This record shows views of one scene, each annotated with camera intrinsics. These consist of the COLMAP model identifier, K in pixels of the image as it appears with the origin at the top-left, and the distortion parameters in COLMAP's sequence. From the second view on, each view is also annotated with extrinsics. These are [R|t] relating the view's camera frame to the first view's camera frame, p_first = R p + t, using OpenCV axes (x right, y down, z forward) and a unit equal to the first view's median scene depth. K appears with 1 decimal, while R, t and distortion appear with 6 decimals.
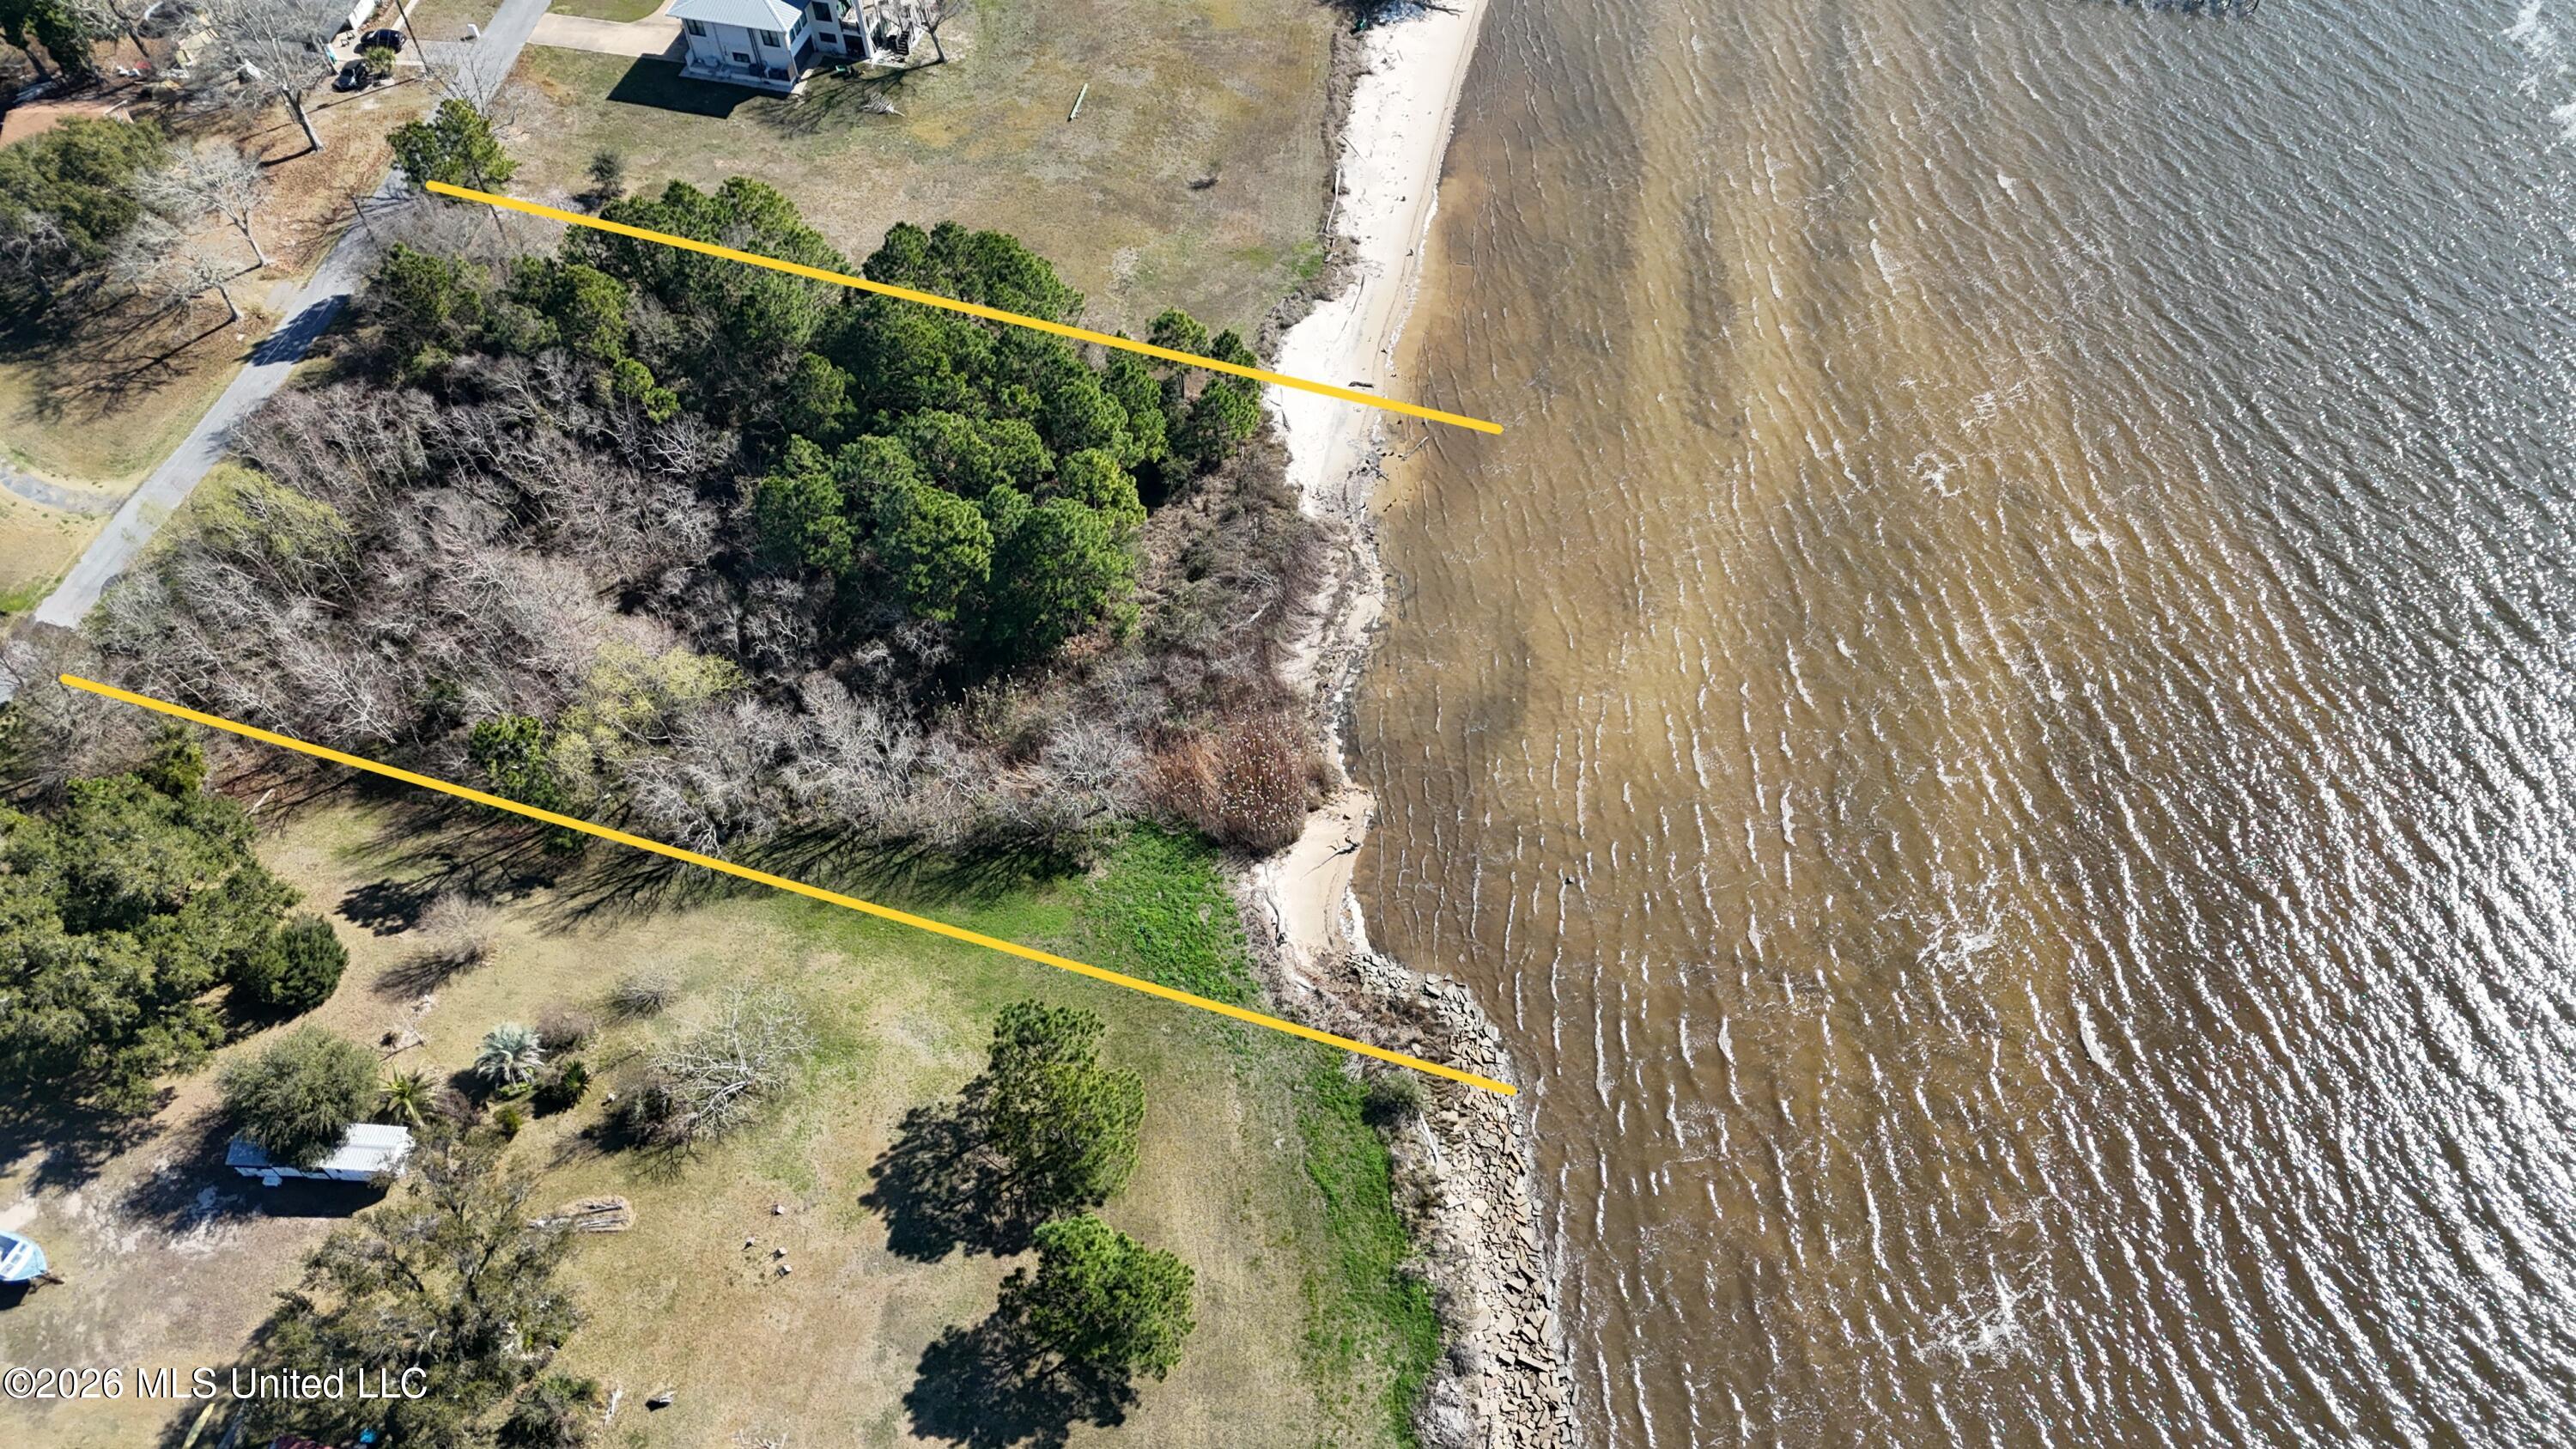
lens RADIAL K [[1883.8, 0, 1297.9], [0, 1883.8, 730.4], [0, 0, 1]] dist [0.087332, -0.091545]
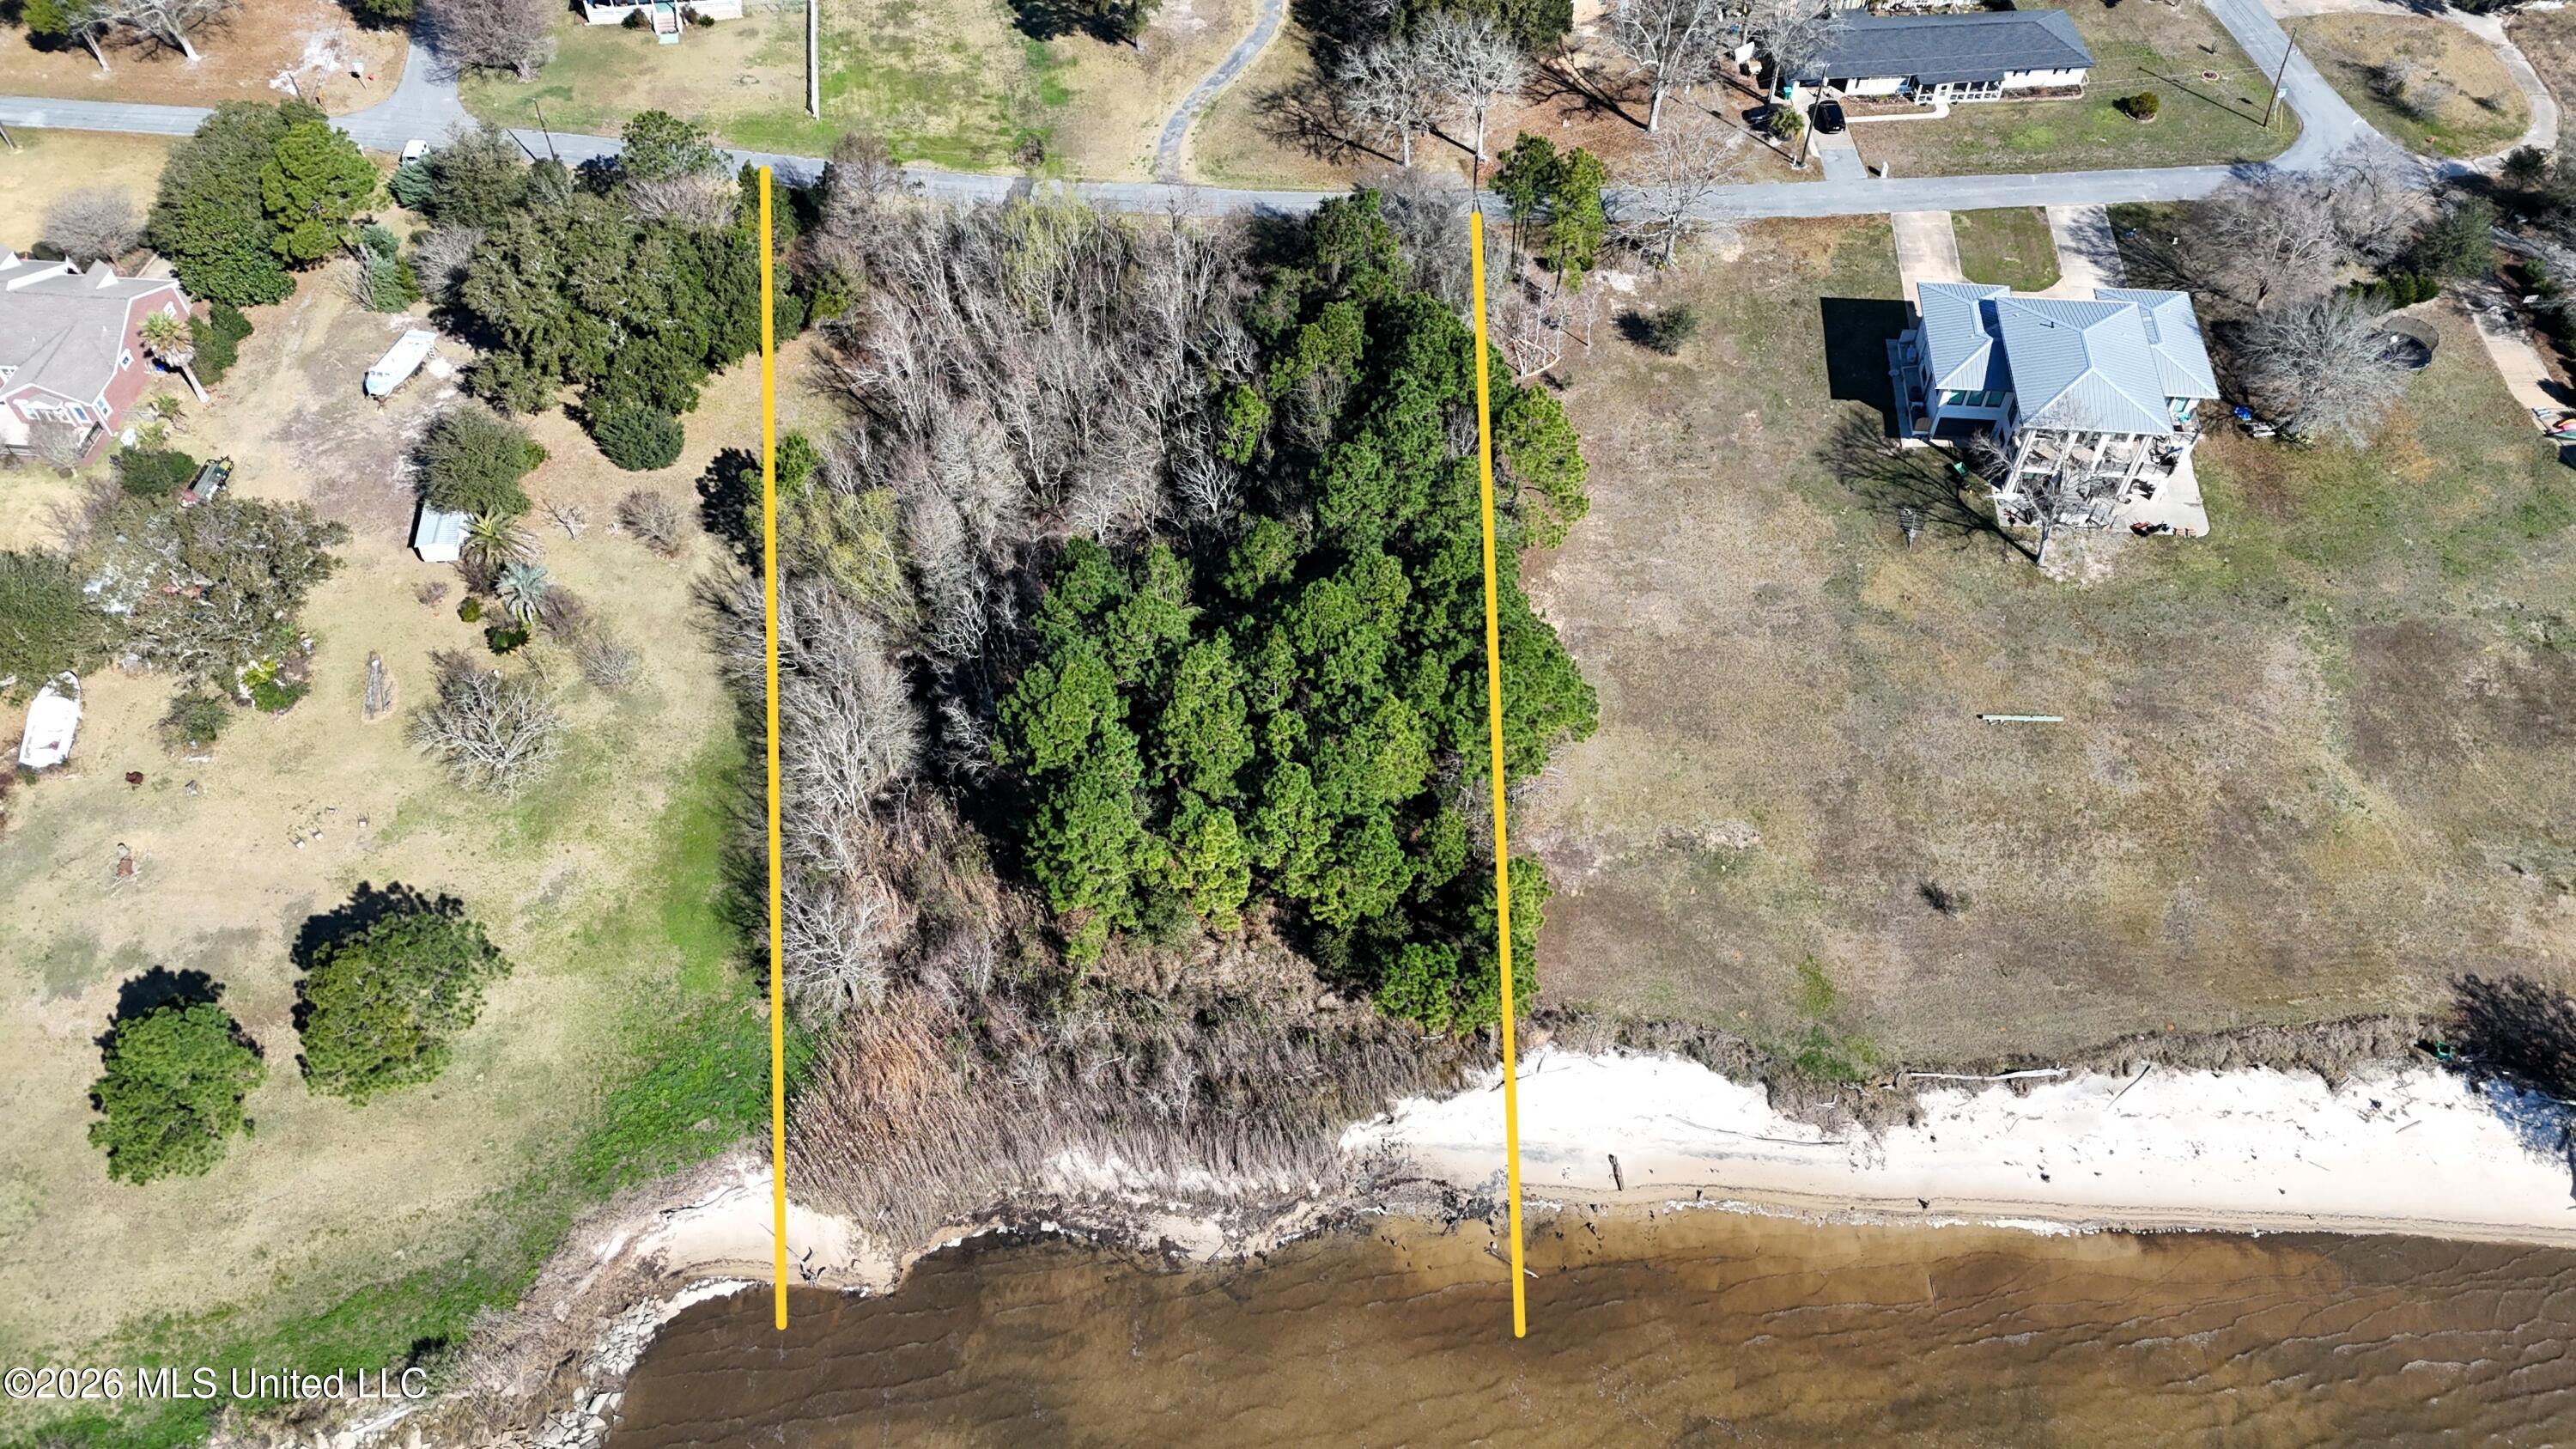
lens RADIAL K [[1950.5, 0, 1296.2], [0, 1950.5, 684.3], [0, 0, 1]] dist [0.093719, -0.101653]
pose [[0.165990, 0.773636, -0.611503, 0.339730], [-0.782125, 0.480961, 0.396178, -0.494388], [0.600606, 0.412510, 0.684914, 0.375430]]
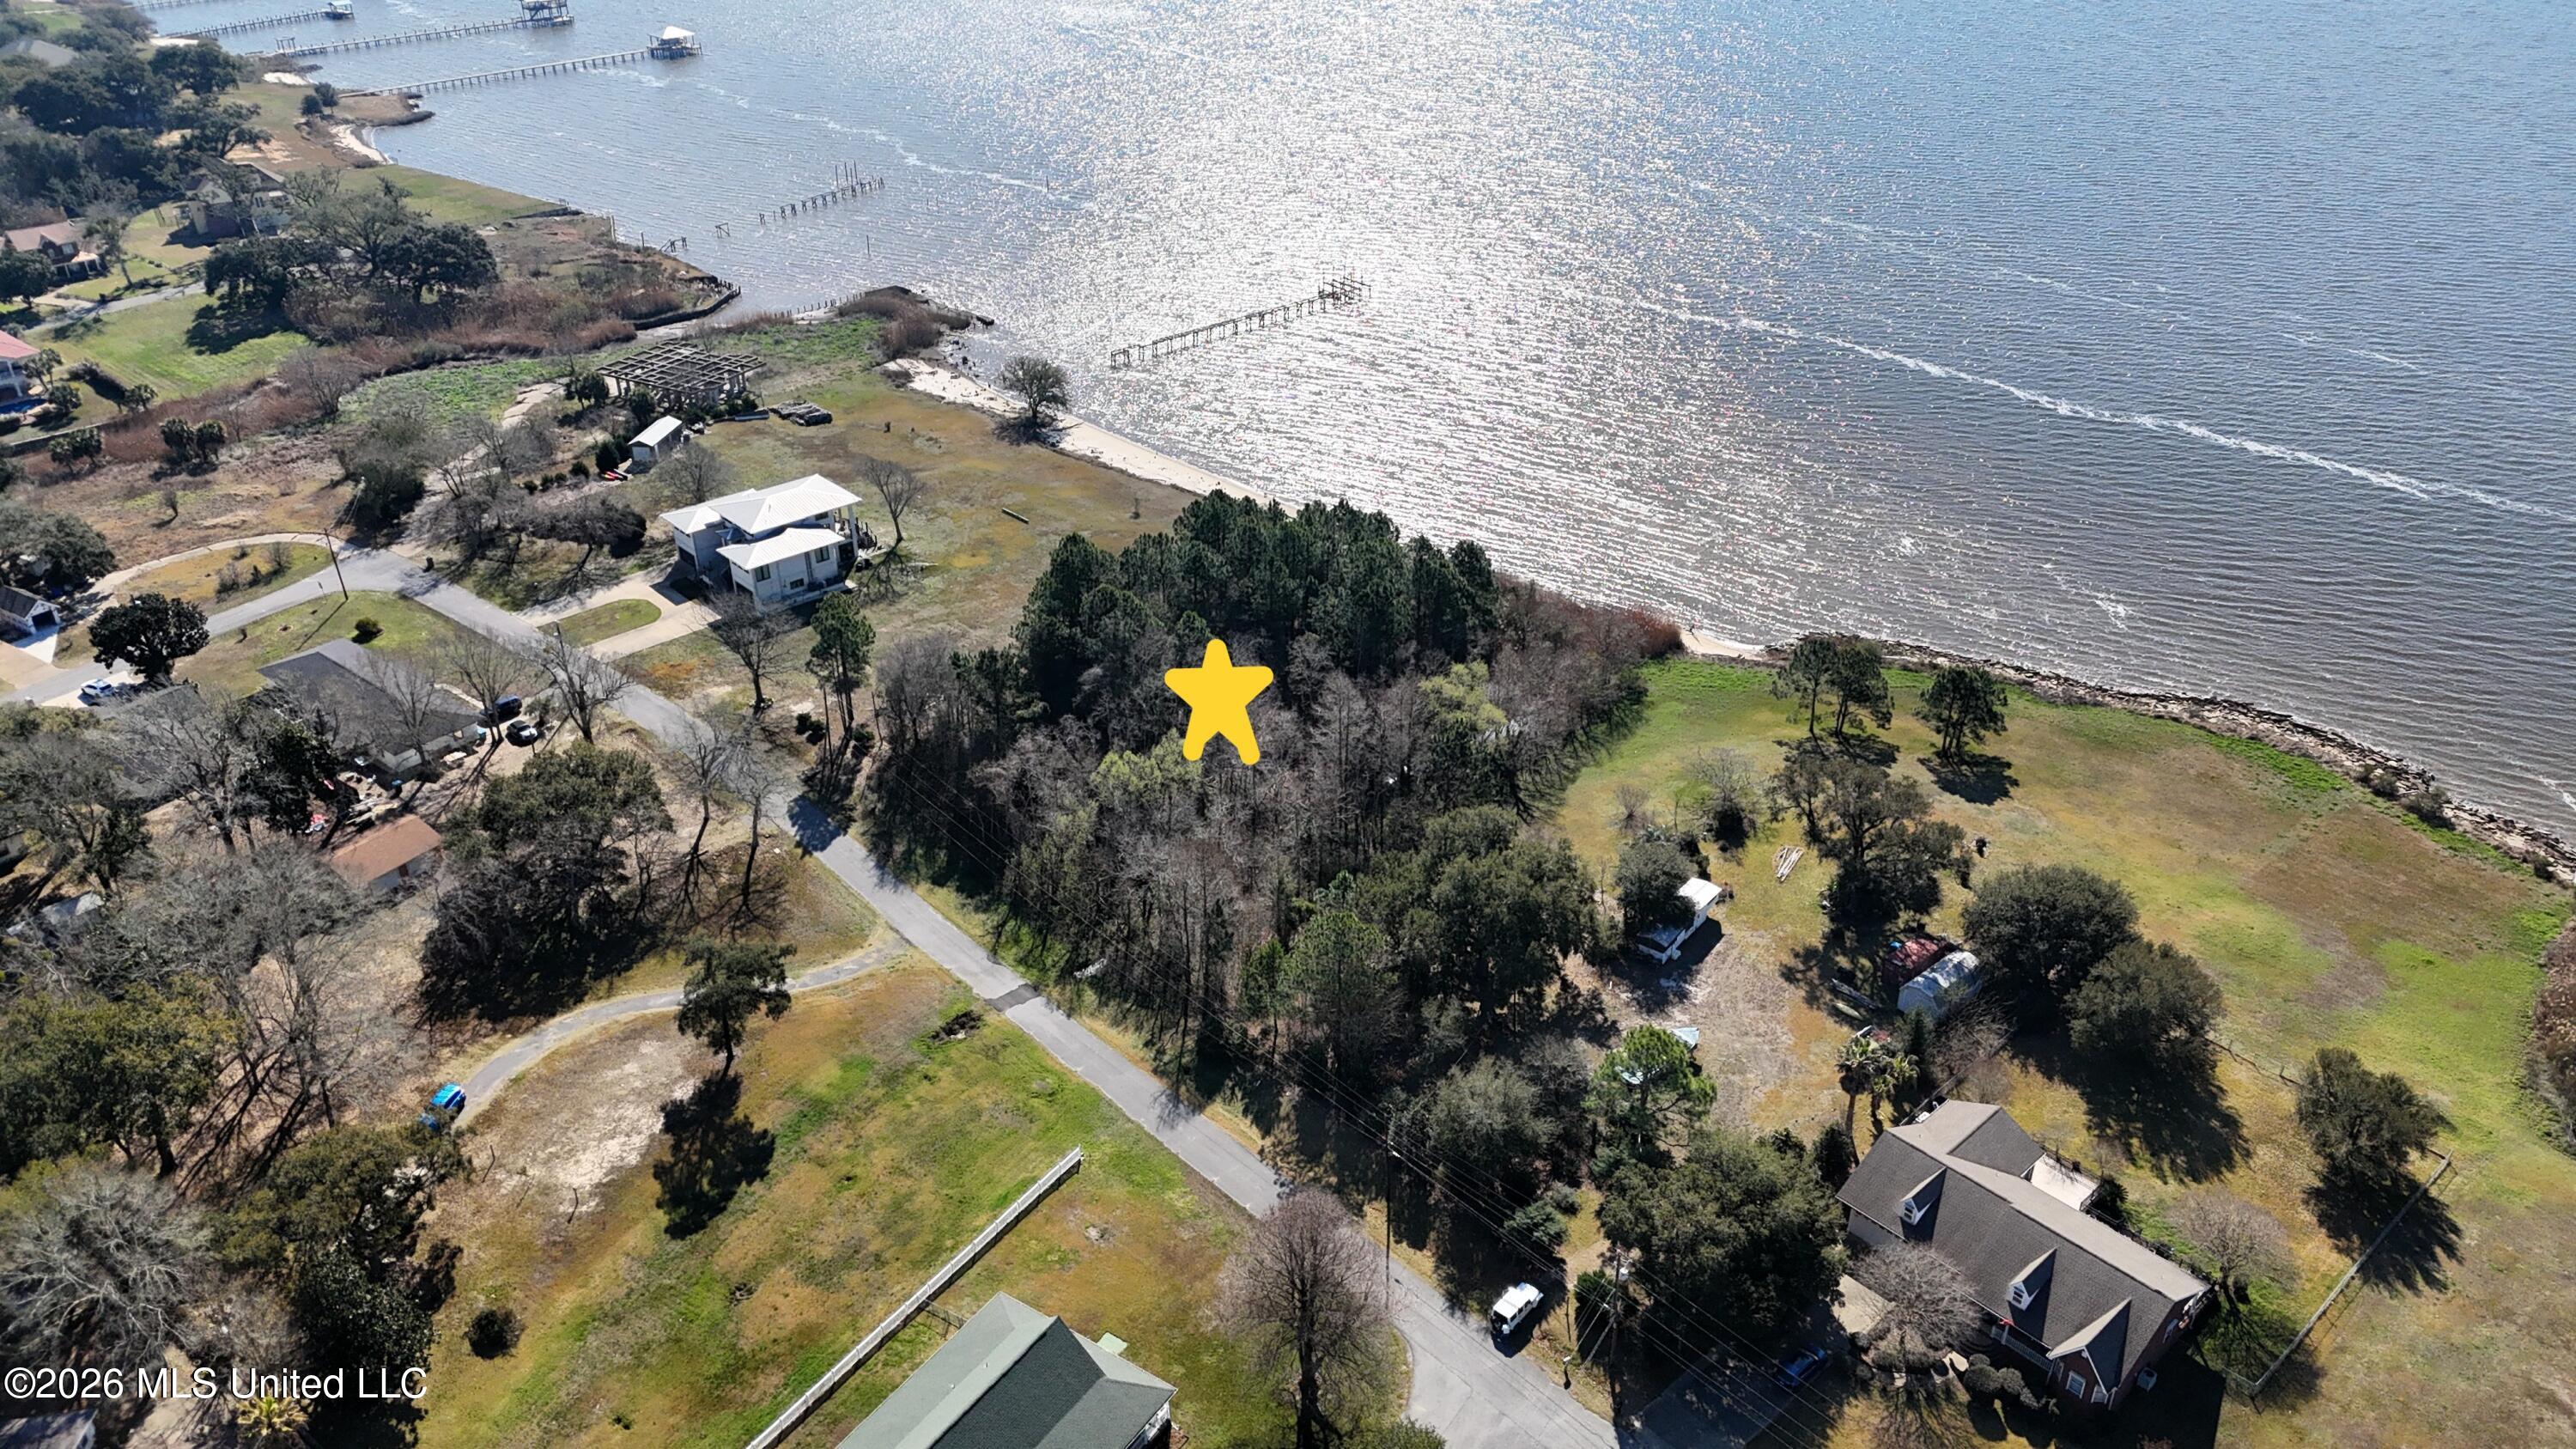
lens RADIAL K [[1887.7, 0, 1299.2], [0, 1887.7, 720.6], [0, 0, 1]] dist [0.082425, -0.077532]
pose [[0.546721, -0.398761, 0.736264, -1.247588], [0.657105, 0.749313, -0.082112, 0.027574], [-0.518950, 0.528696, 0.671694, 0.081312]]
